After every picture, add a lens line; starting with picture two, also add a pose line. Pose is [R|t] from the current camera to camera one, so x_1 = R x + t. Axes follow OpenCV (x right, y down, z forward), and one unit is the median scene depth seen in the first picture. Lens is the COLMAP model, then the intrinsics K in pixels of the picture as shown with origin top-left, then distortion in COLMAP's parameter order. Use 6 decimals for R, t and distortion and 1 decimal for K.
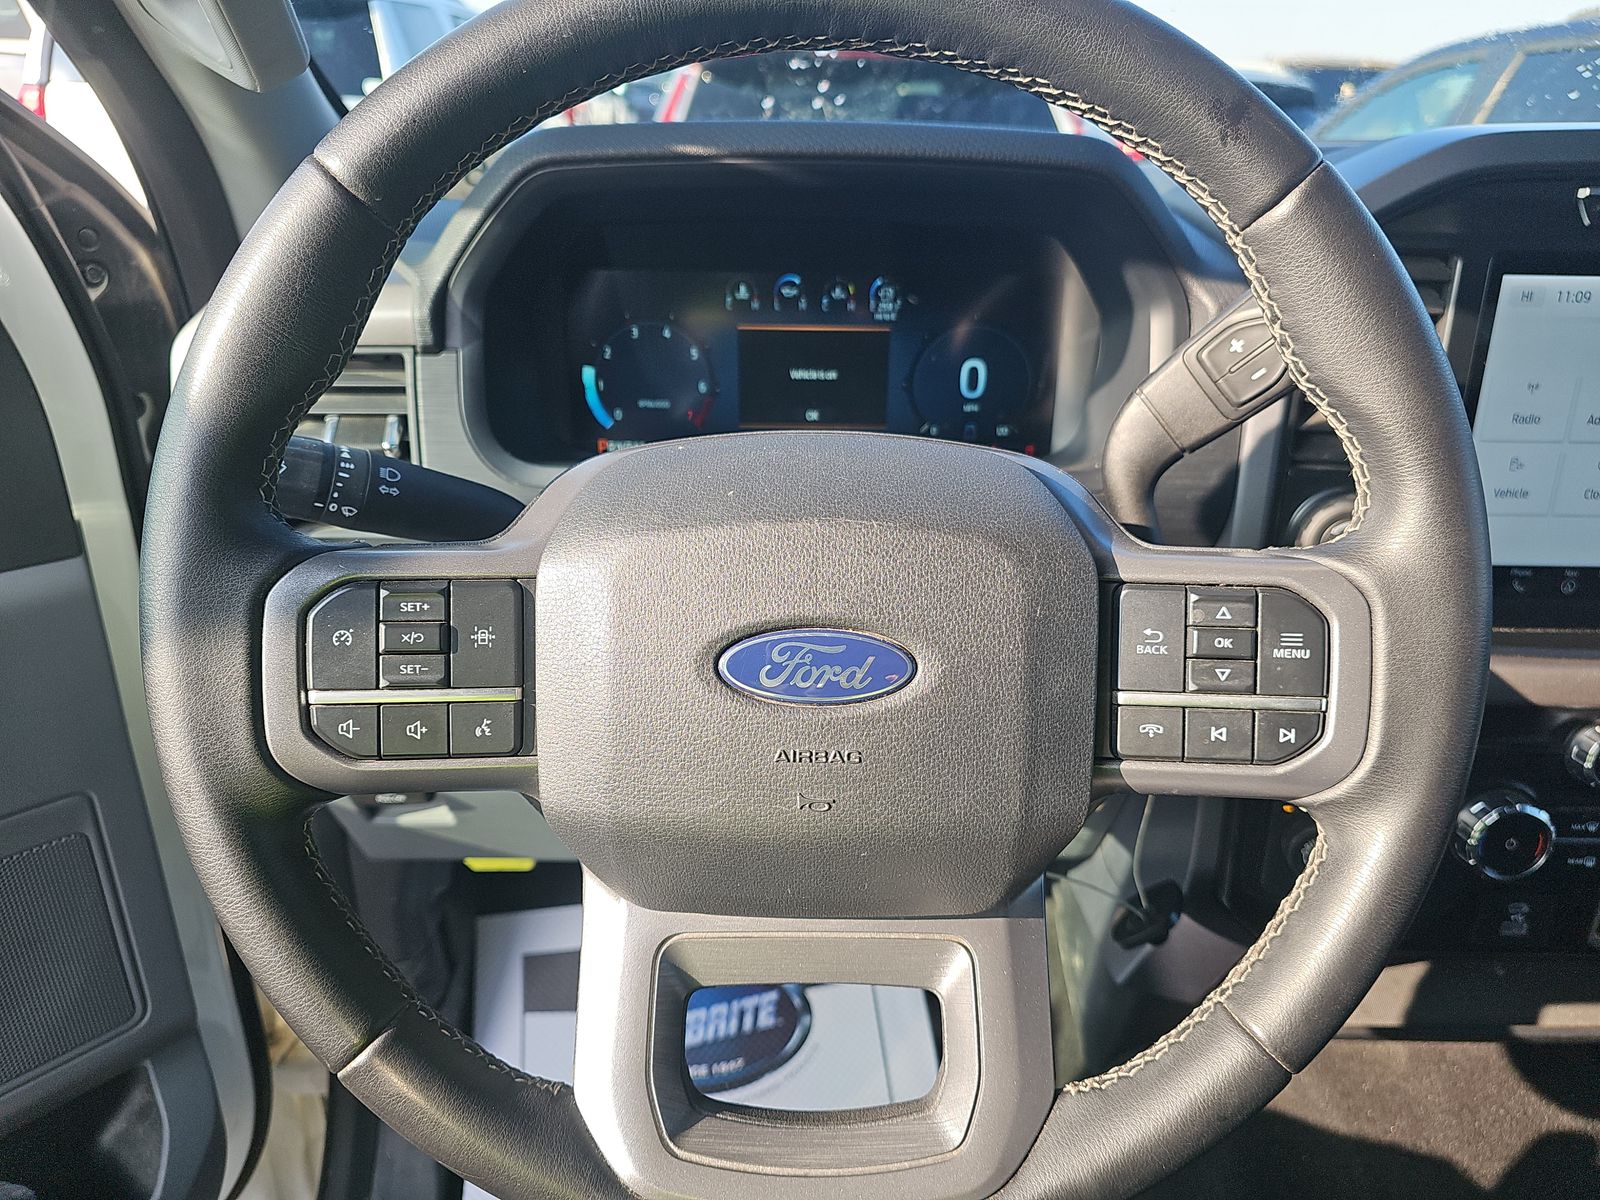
lens RADIAL K [[1048.5, 0, 794.5], [0, 1048.5, 595.5], [0, 0, 1]] dist [0.040116, -0.017671]
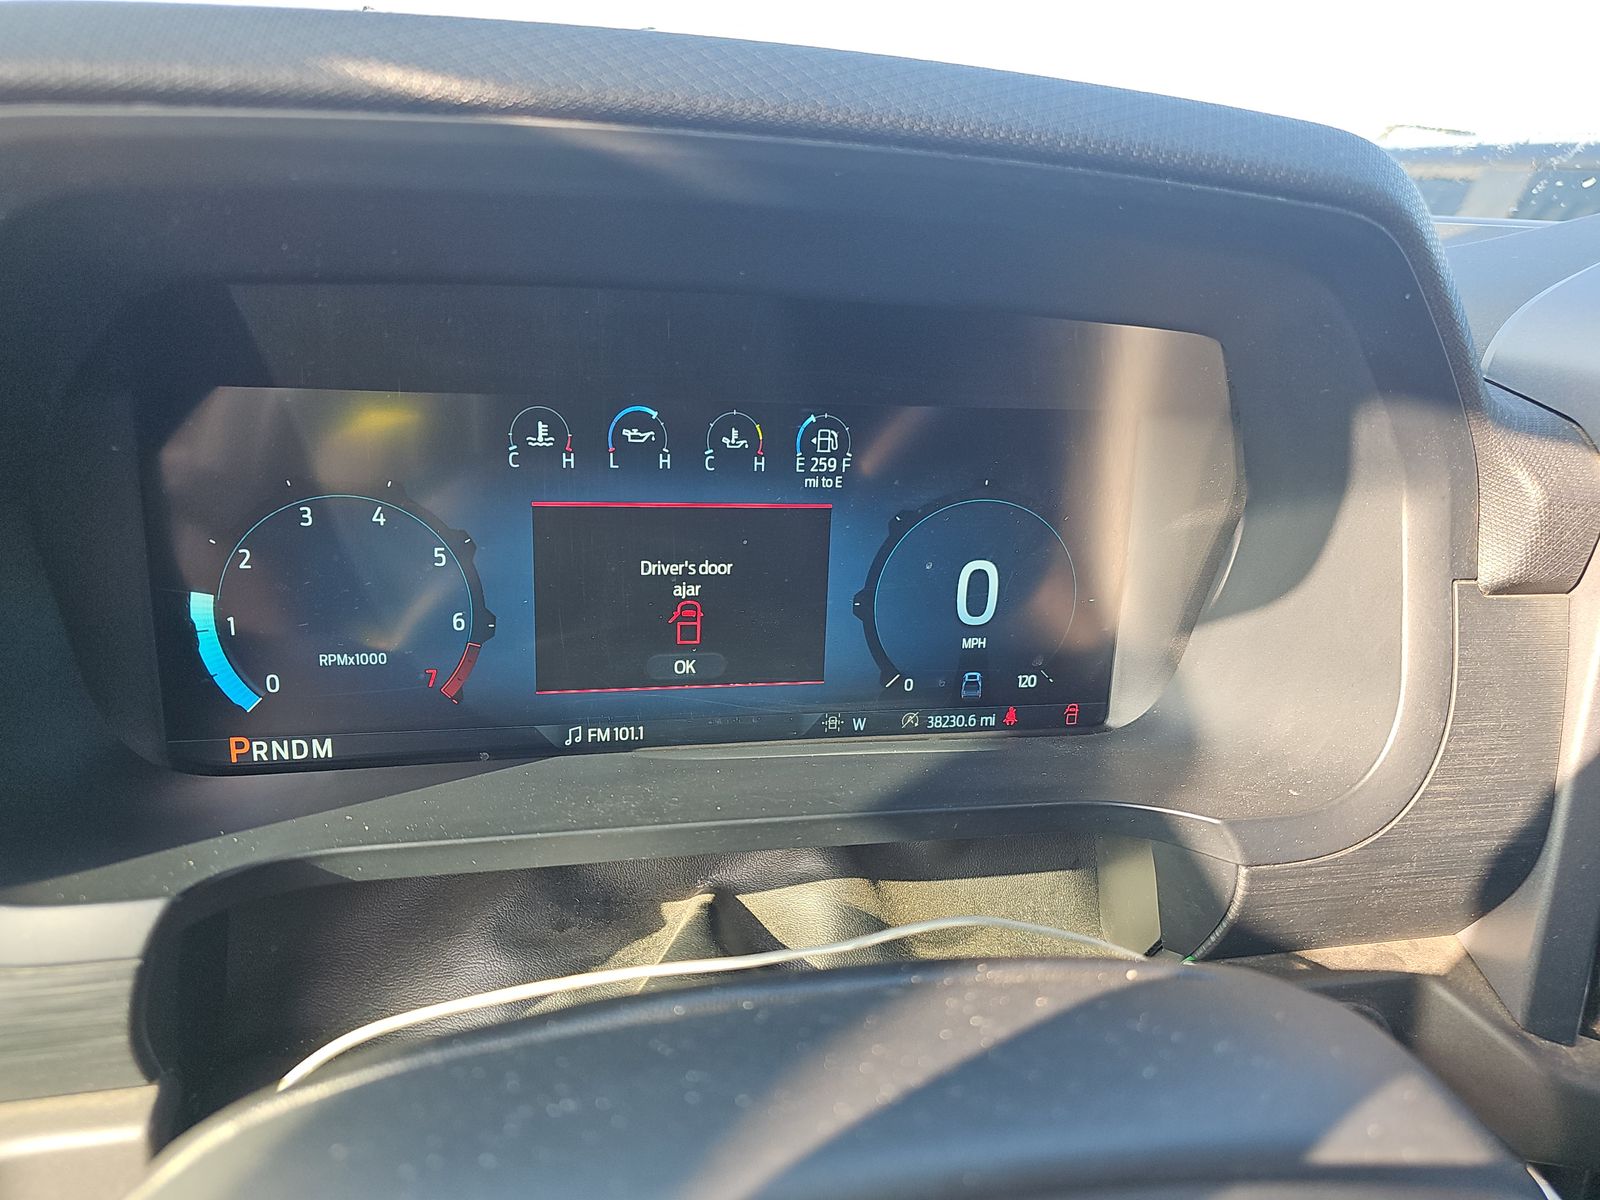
lens RADIAL K [[1048.5, 0, 792.5], [0, 1048.5, 593.9], [0, 0, 1]] dist [0.040116, -0.017671]
pose [[0.972536, -0.029282, 0.230901, -0.051034], [0.050365, 0.995026, -0.085947, -0.166024], [-0.227236, 0.095216, 0.969174, 0.501470]]
